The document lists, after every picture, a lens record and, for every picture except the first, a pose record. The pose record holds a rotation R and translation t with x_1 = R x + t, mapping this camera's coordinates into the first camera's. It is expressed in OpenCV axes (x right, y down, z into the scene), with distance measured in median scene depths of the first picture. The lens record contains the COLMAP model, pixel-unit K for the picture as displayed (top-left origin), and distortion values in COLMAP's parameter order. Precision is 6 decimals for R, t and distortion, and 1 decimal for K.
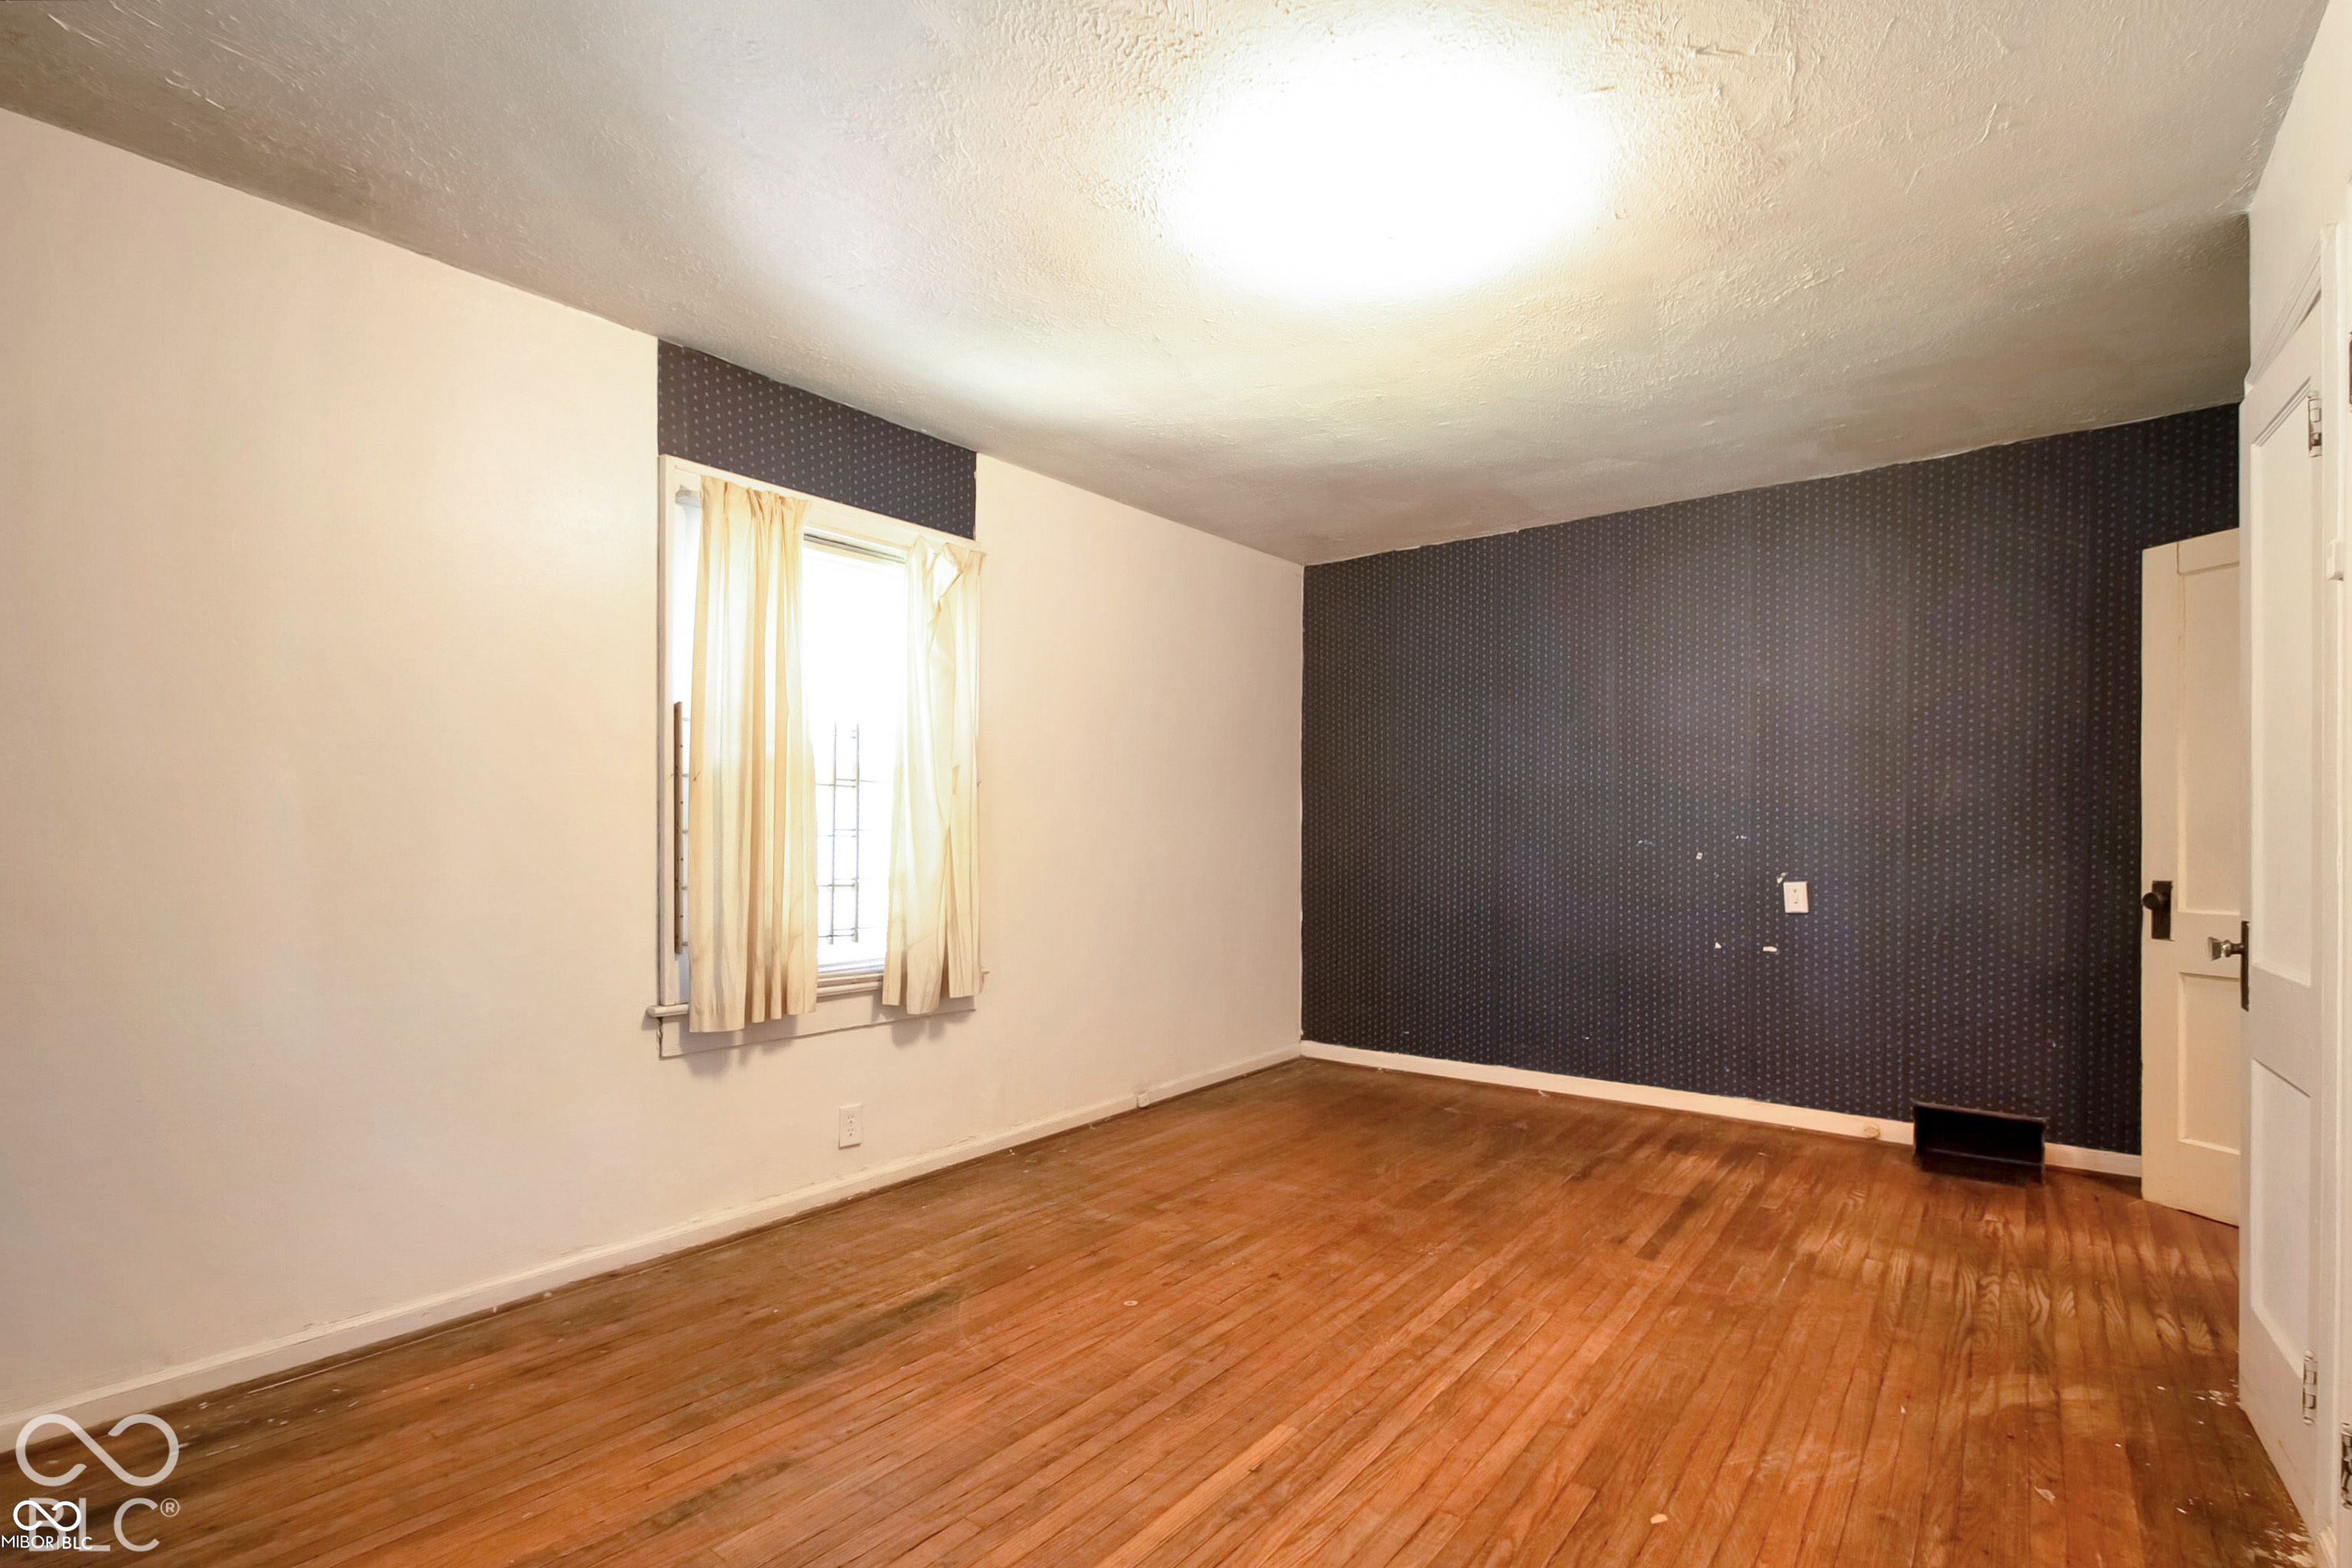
lens RADIAL K [[1034.1, 0, 1261.4], [0, 1034.1, 829.6], [0, 0, 1]] dist [0.004555, -0.011691]
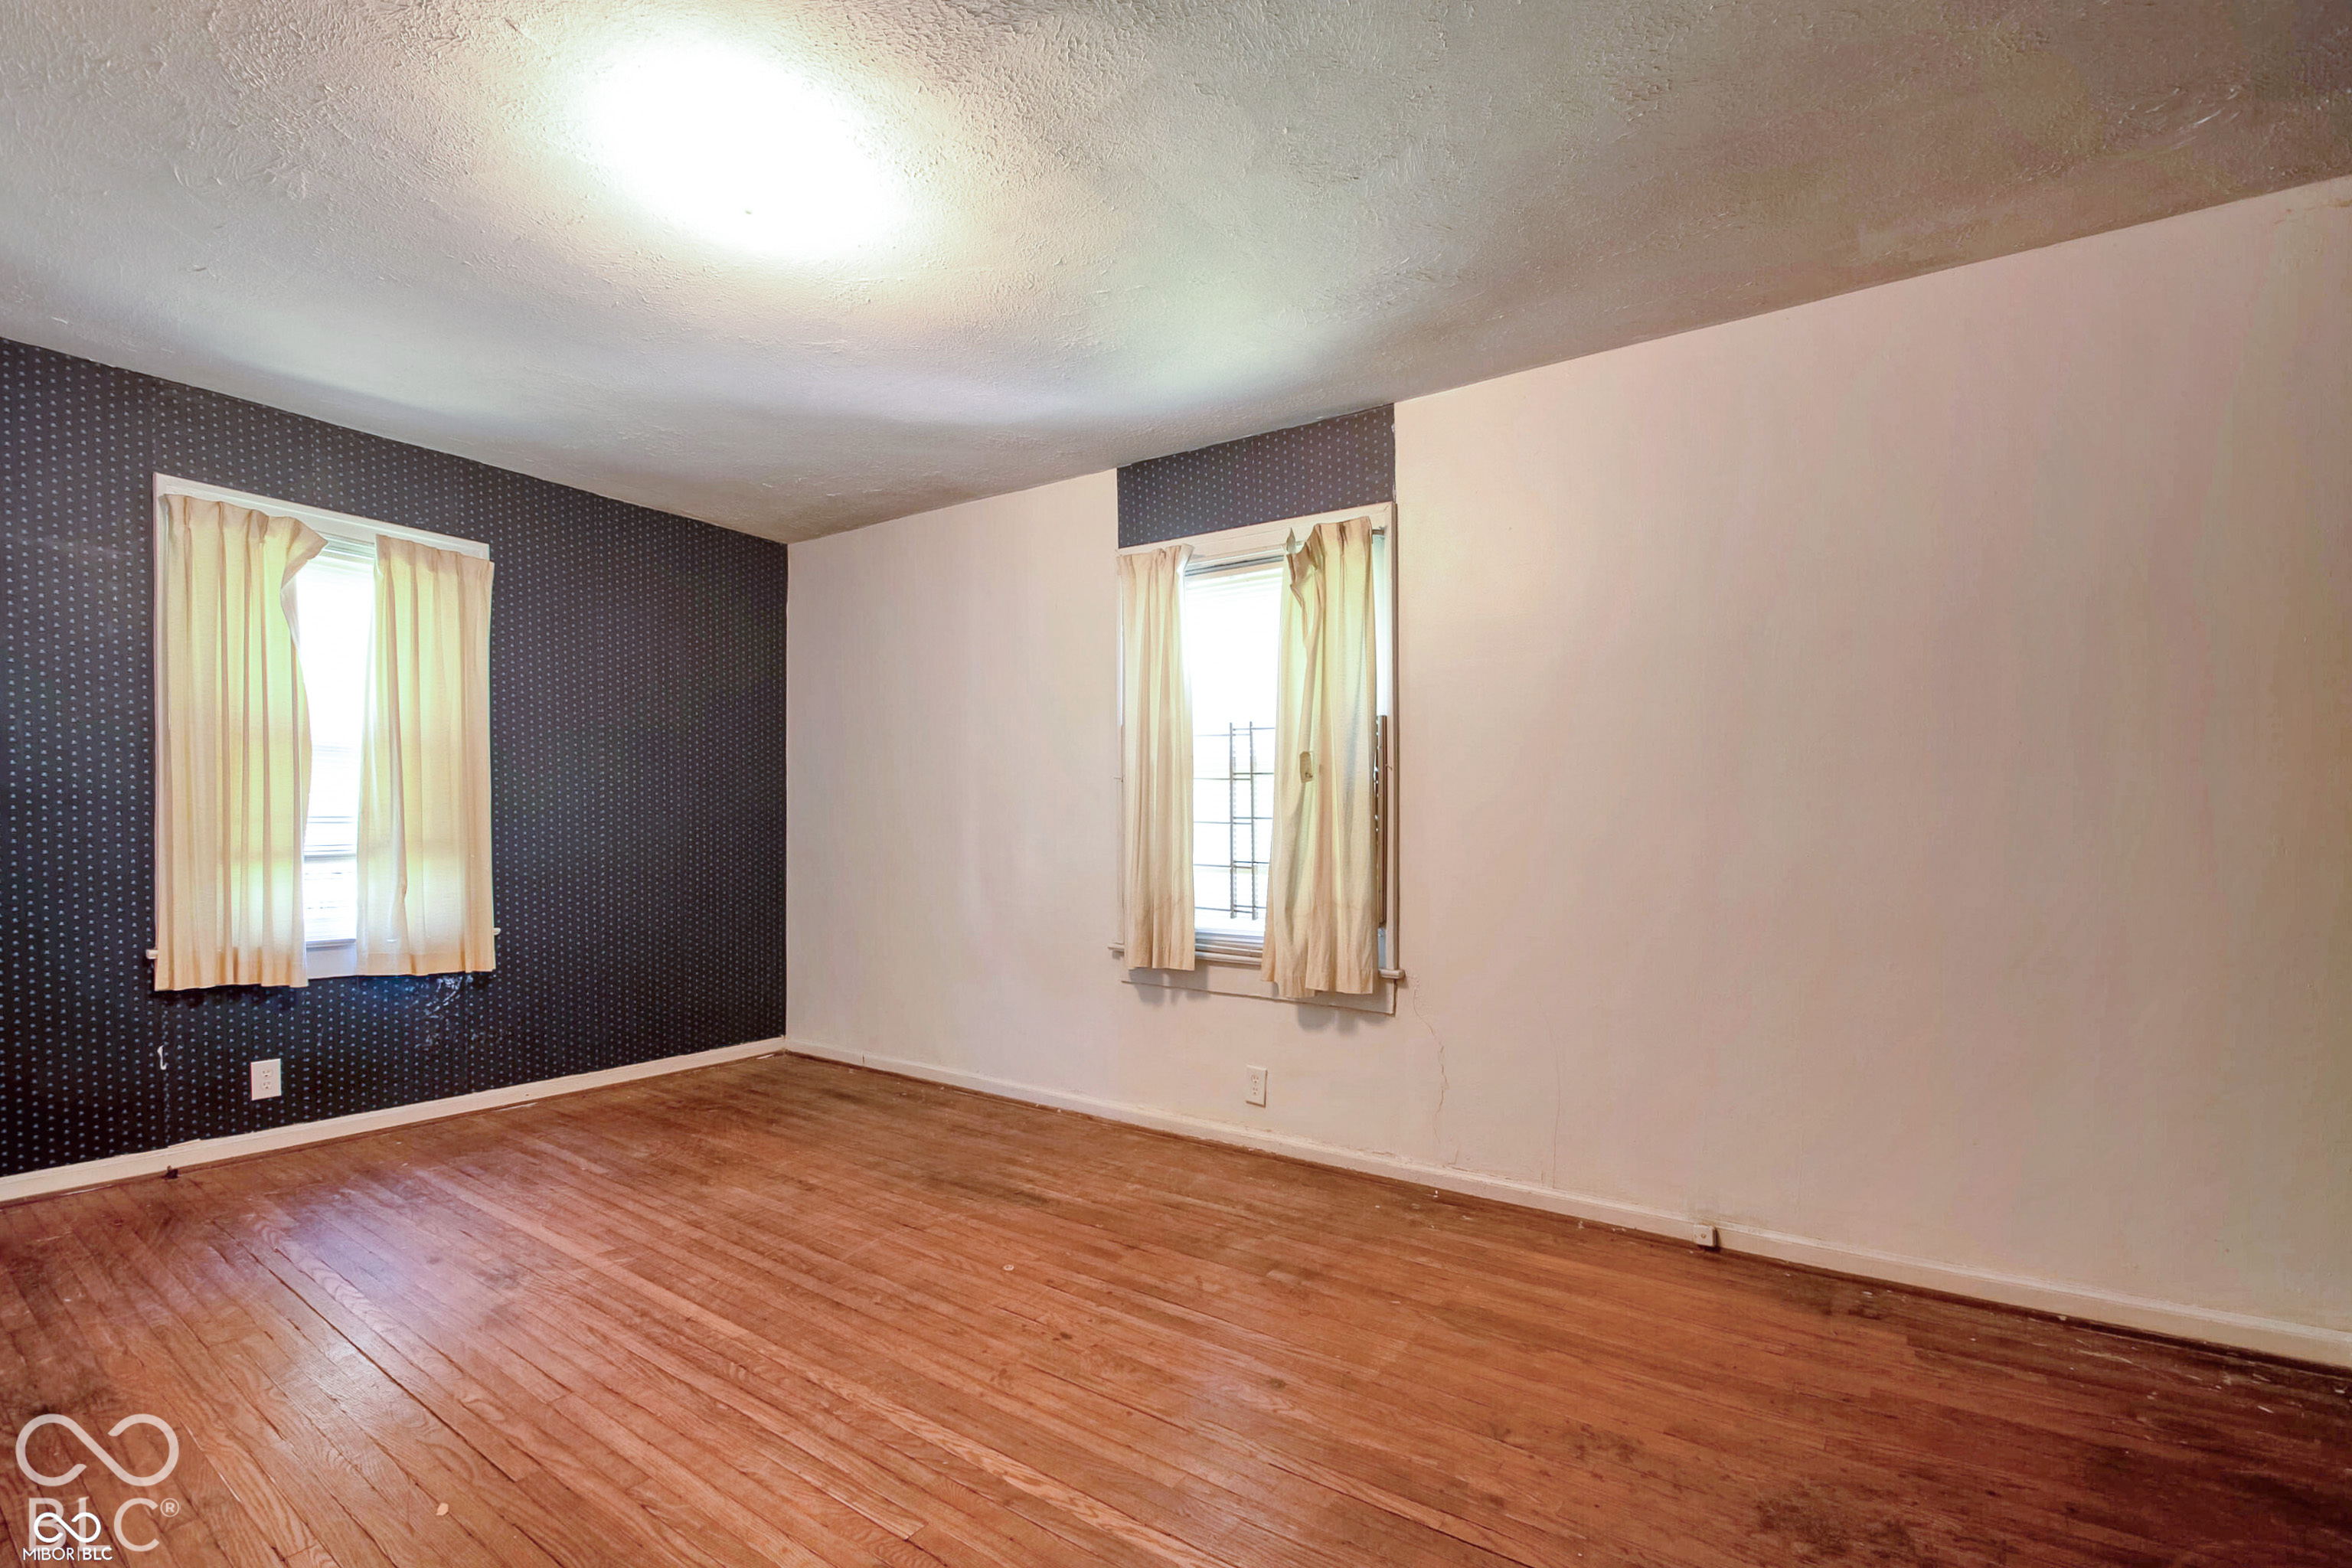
lens RADIAL K [[1034.1, 0, 1115.0], [0, 1034.1, 823.5], [0, 0, 1]] dist [0.004555, -0.011691]
pose [[0.015785, 0.007501, -0.999847, 0.819620], [-0.000391, 0.999972, 0.007496, -0.002539], [0.999875, 0.000273, 0.015788, 0.967143]]
